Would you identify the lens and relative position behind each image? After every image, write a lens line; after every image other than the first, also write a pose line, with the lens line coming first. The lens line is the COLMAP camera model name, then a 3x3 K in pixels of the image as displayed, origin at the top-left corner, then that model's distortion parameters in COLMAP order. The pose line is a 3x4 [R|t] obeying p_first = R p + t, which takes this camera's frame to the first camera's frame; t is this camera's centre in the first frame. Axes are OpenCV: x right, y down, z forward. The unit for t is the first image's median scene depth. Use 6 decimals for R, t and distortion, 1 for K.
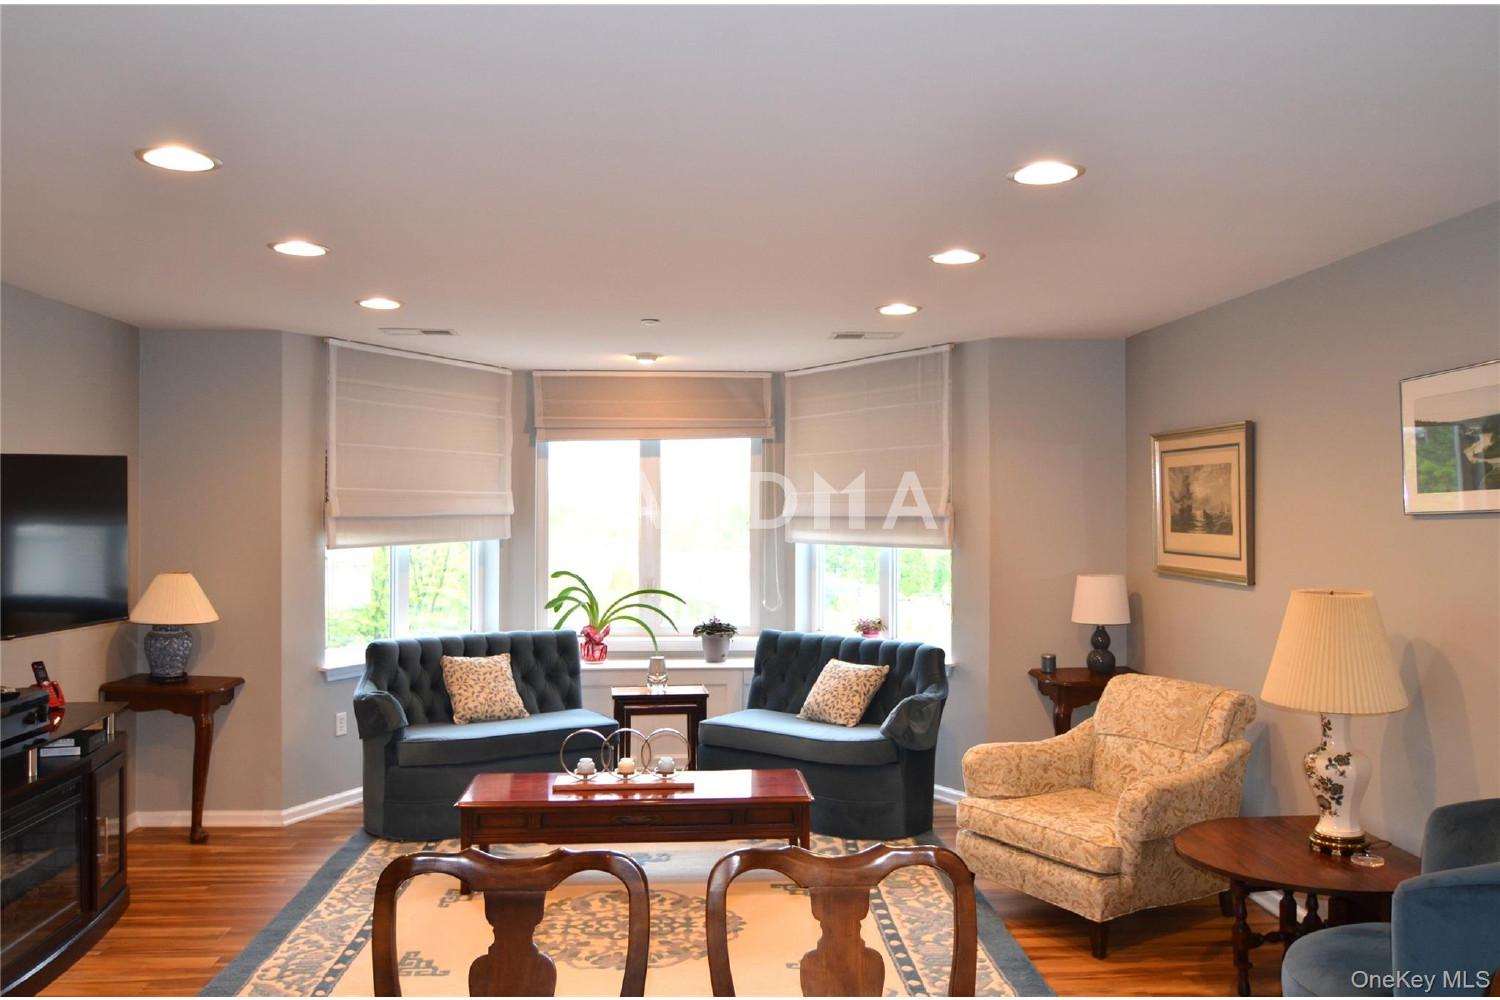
lens RADIAL K [[1115.5, 0, 762.4], [0, 1115.5, 504.3], [0, 0, 1]] dist [-0.009307, 0.008042]
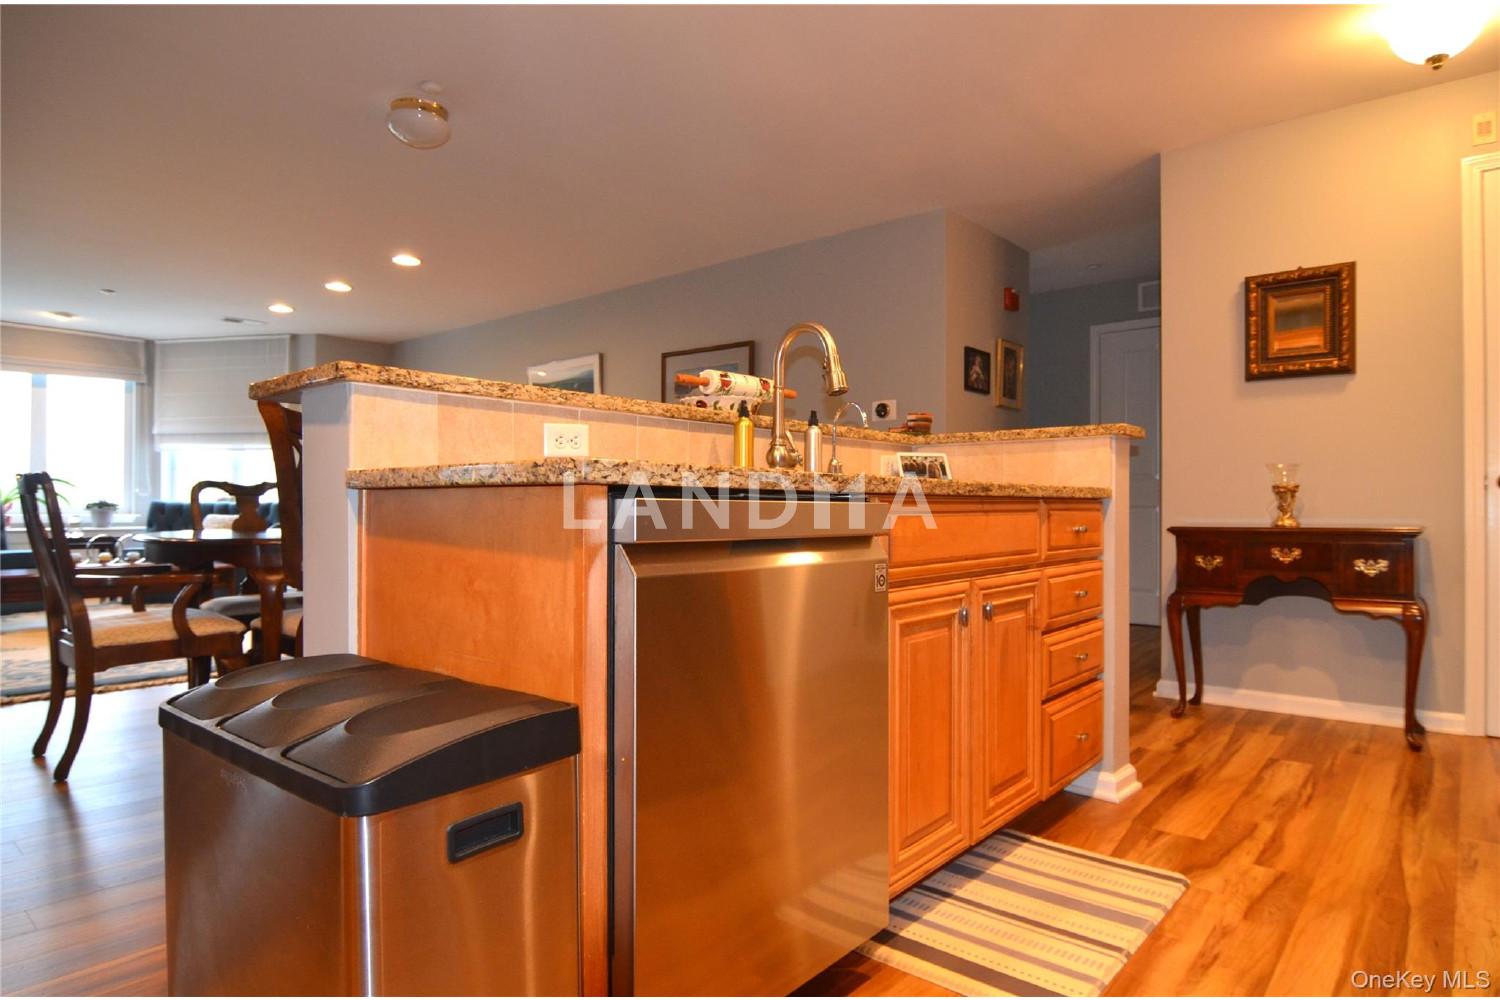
lens RADIAL K [[834.5, 0, 743.5], [0, 834.5, 493.3], [0, 0, 1]] dist [-0.009117, -0.002095]
pose [[0.695899, 0.006276, 0.718112, -0.310646], [0.000159, 0.999960, -0.008894, 0.135405], [-0.718140, 0.006304, 0.695870, -0.484853]]
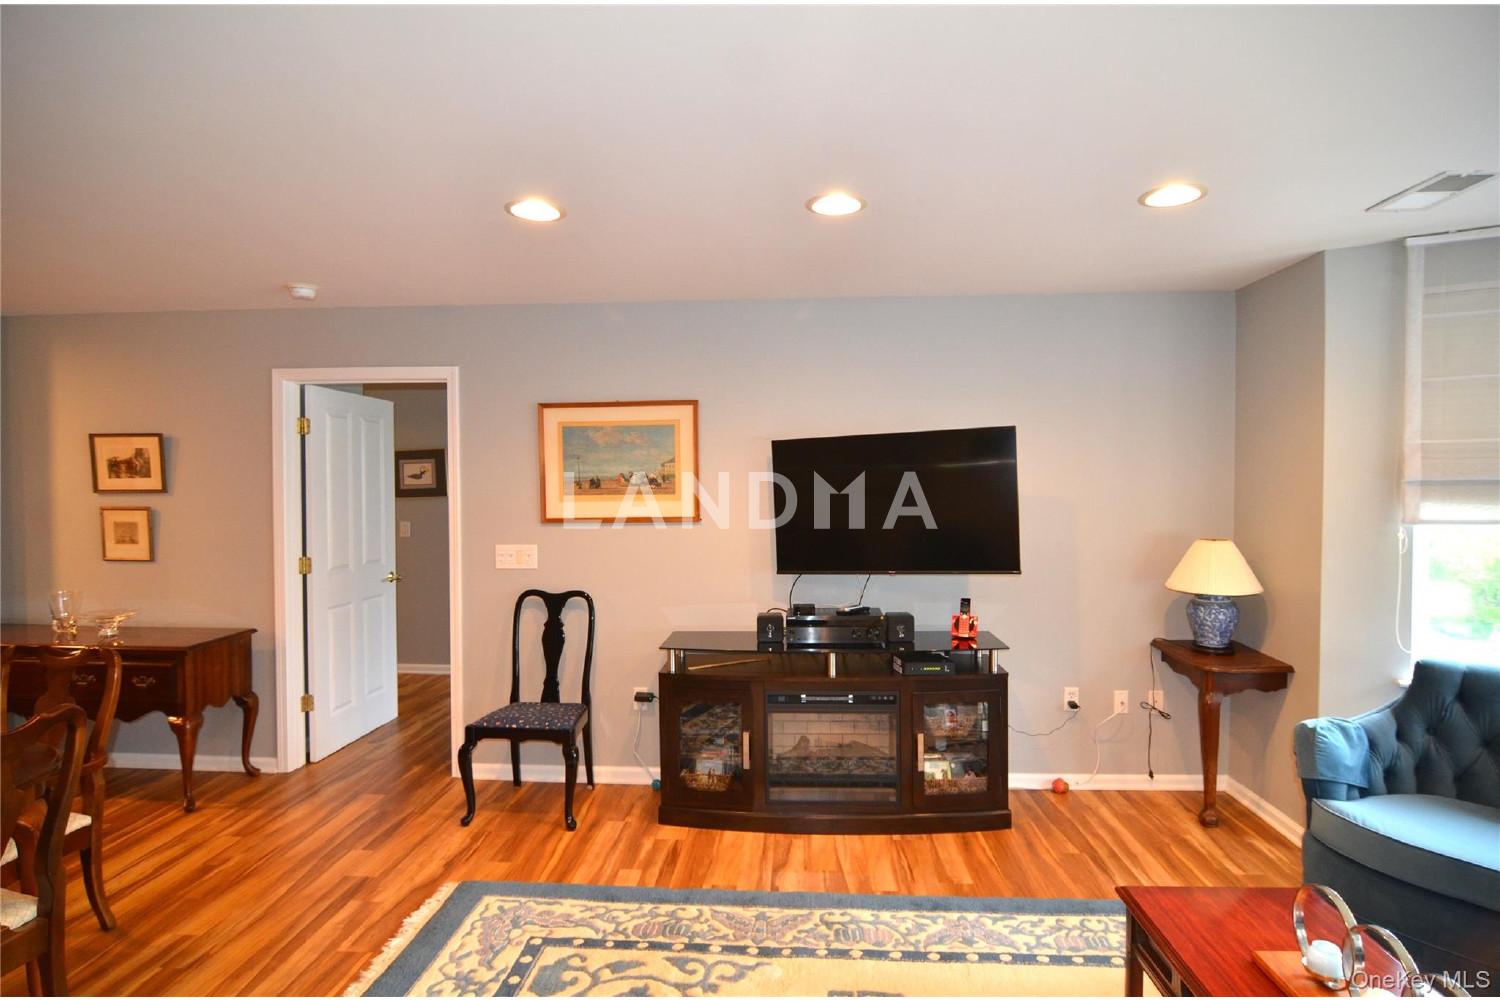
lens RADIAL K [[834.5, 0, 746.8], [0, 834.5, 493.5], [0, 0, 1]] dist [-0.009117, -0.002095]
pose [[-0.121989, 0.005033, -0.992519, 0.209372], [0.008049, 0.999959, 0.004081, 0.014198], [0.992499, -0.007491, -0.122024, 0.632510]]
